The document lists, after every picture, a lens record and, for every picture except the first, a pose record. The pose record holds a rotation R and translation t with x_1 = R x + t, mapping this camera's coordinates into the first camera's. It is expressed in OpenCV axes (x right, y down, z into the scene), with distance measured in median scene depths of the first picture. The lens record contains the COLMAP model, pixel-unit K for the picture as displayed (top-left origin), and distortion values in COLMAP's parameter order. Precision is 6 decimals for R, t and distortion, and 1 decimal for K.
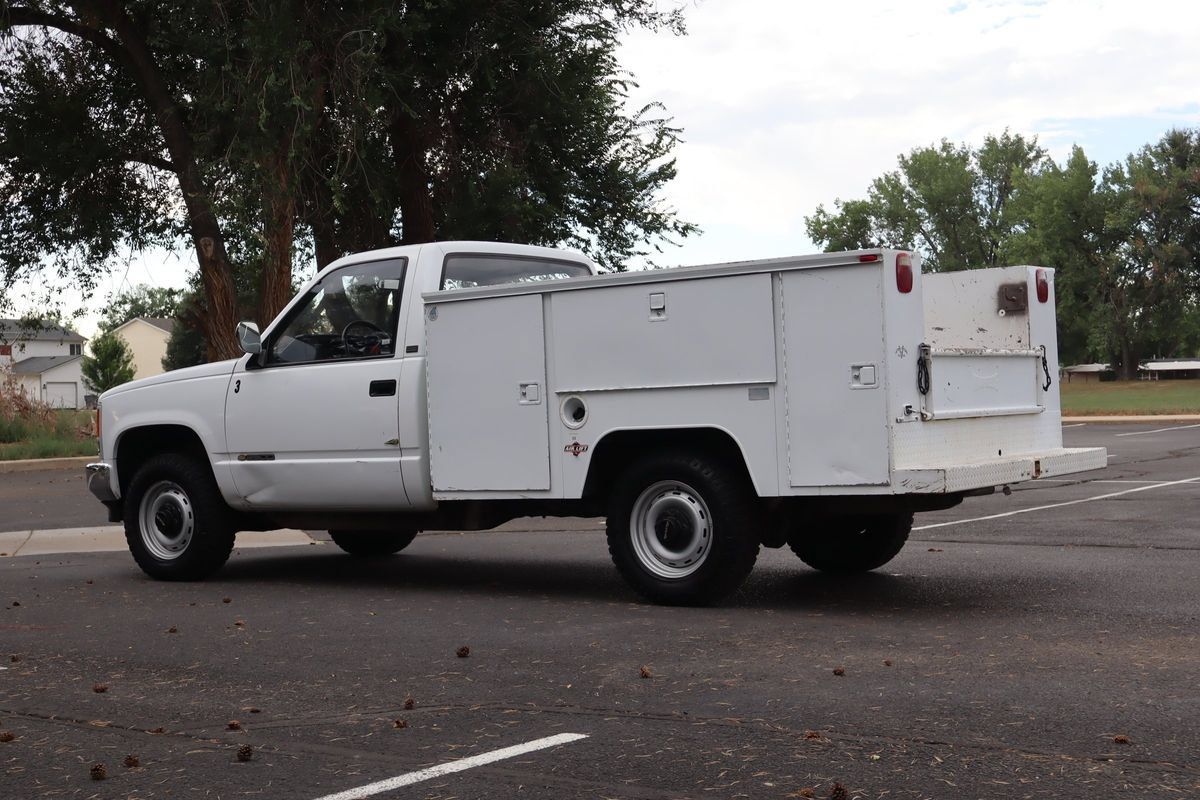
lens RADIAL K [[1759.7, 0, 600.0], [0, 1759.7, 400.0], [0, 0, 1]] dist [-0.004970, 0.015366]
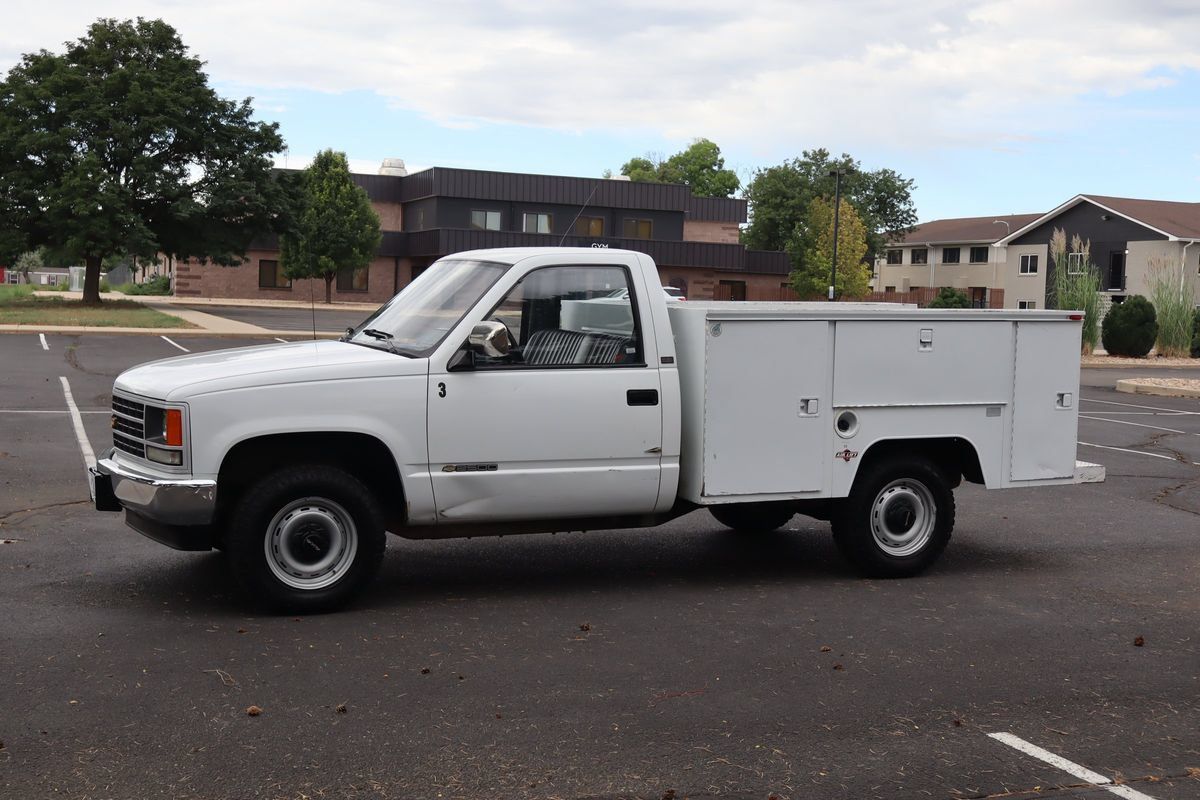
lens RADIAL K [[1447.0, 0, 600.0], [0, 1447.0, 400.0], [0, 0, 1]] dist [0.009824, -0.030153]
pose [[0.533371, -0.020040, 0.845644, -0.185796], [-0.044477, 0.997672, 0.051696, -0.010450], [-0.844711, -0.065185, 0.531238, 0.126941]]
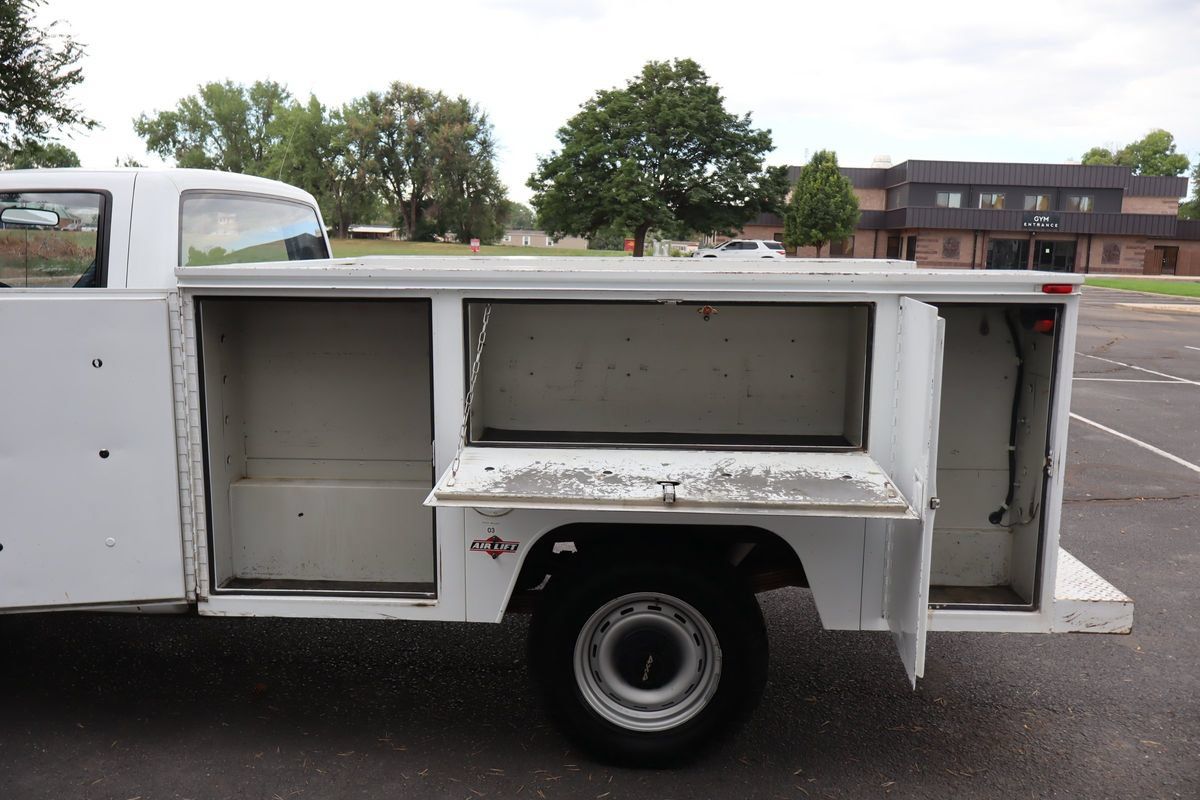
lens RADIAL K [[995.2, 0, 600.0], [0, 995.2, 400.0], [0, 0, 1]] dist [-0.002962, 0.005538]
pose [[0.846026, -0.033874, 0.532064, -0.033720], [-0.048707, 0.988895, 0.140406, -0.015028], [-0.530911, -0.144702, 0.834982, 0.140560]]
